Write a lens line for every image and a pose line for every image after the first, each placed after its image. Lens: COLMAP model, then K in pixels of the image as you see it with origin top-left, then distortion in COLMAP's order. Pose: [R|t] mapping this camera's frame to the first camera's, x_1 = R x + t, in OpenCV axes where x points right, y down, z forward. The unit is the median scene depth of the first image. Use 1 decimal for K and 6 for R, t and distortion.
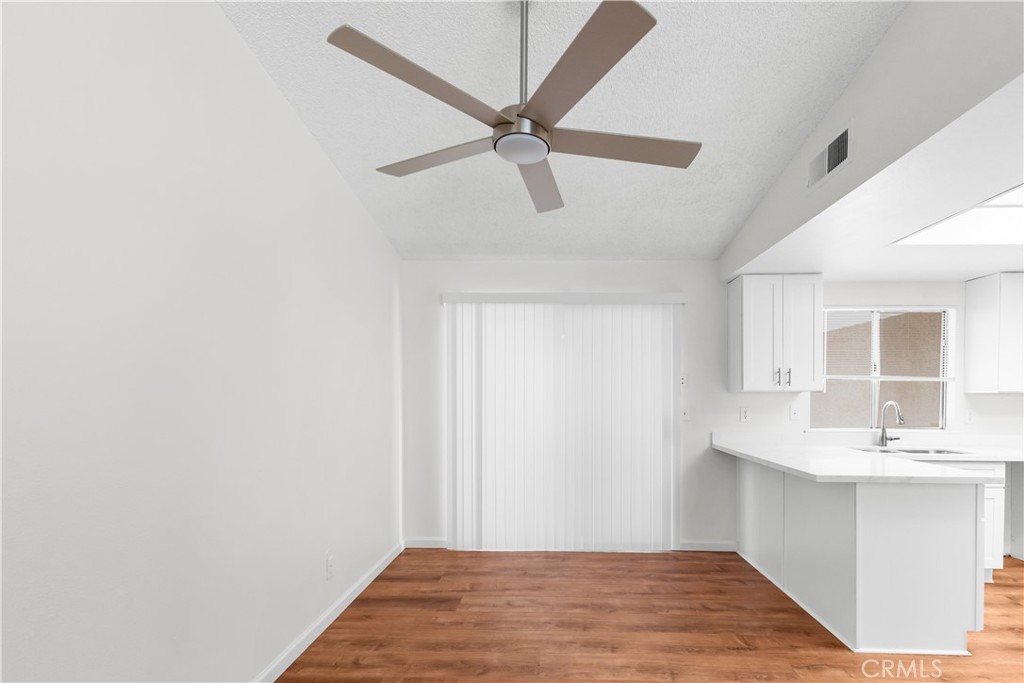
lens RADIAL K [[468.1, 0, 537.1], [0, 468.1, 400.0], [0, 0, 1]] dist [0.017233, 0.000384]
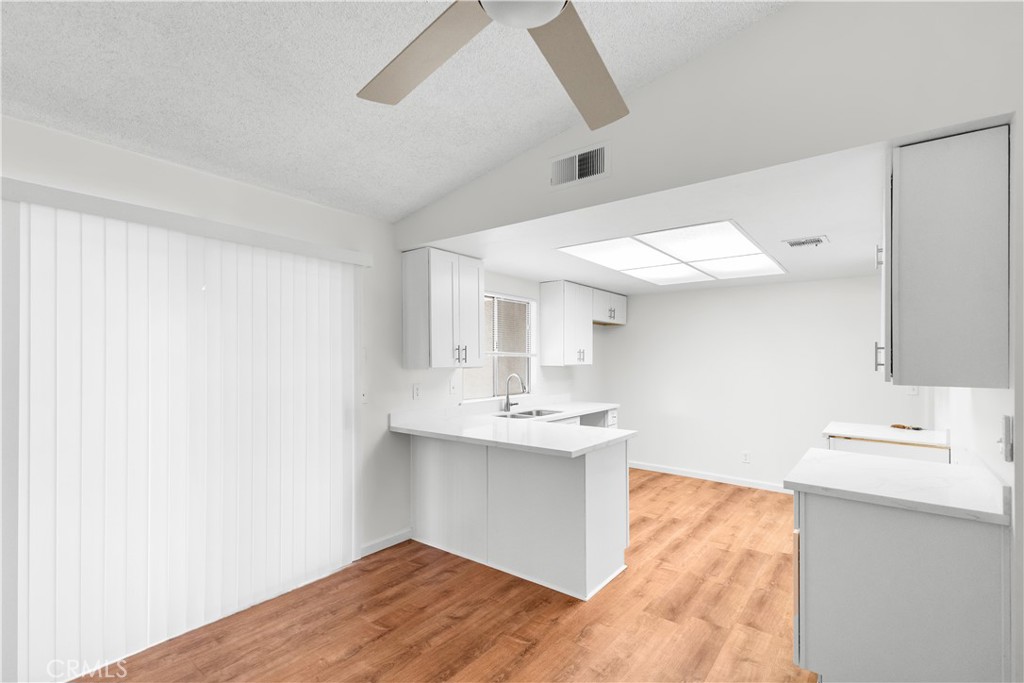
lens RADIAL K [[468.1, 0, 508.0], [0, 468.1, 352.2], [0, 0, 1]] dist [0.017233, 0.000384]
pose [[0.595614, 0.005470, 0.803252, -0.227765], [0.013112, 0.999777, -0.016532, -0.032821], [-0.803164, 0.020379, 0.595410, 0.296074]]
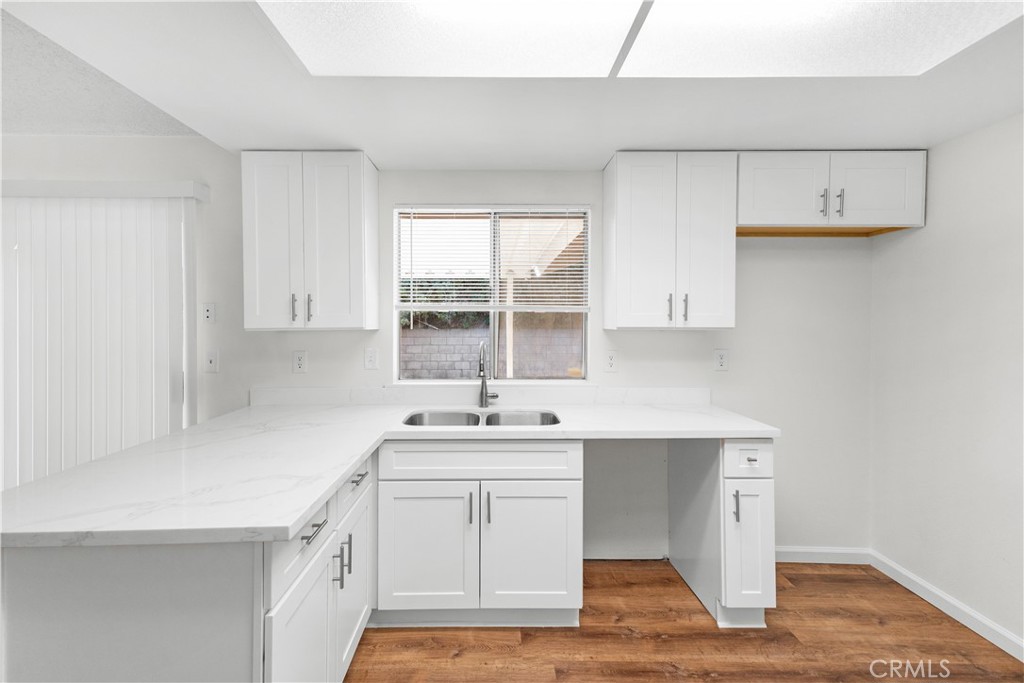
lens RADIAL K [[468.1, 0, 481.6], [0, 468.1, 319.2], [0, 0, 1]] dist [0.017233, 0.000384]
pose [[0.999136, -0.007581, 0.040867, 0.718157], [0.008106, 0.999887, -0.012678, -0.021787], [-0.040767, 0.012998, 0.999084, 0.324413]]
